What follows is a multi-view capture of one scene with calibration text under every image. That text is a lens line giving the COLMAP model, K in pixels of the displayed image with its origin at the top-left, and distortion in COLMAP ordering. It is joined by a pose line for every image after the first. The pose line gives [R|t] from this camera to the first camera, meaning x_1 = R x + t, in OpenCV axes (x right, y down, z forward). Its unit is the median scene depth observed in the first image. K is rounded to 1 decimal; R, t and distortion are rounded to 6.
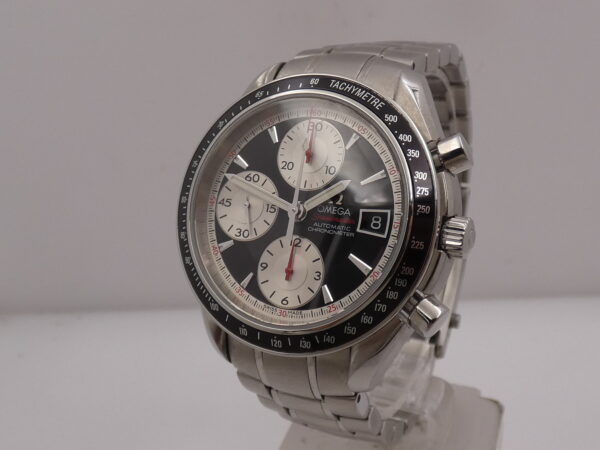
lens RADIAL K [[809.7, 0, 298.4], [0, 809.7, 225.6], [0, 0, 1]] dist [-0.024363, 0.000000]
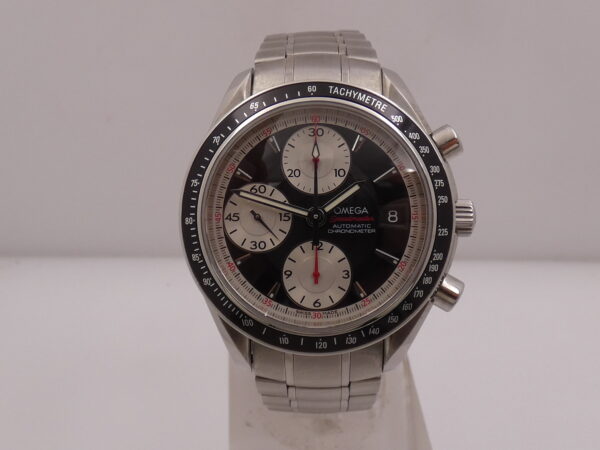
lens RADIAL K [[809.7, 0, 301.1], [0, 809.7, 225.5], [0, 0, 1]] dist [-0.024363, 0.000000]
pose [[0.910838, -0.161853, 0.379708, -0.412833], [0.134068, 0.986044, 0.098707, -0.110843], [-0.390385, -0.038999, 0.919825, 0.053029]]
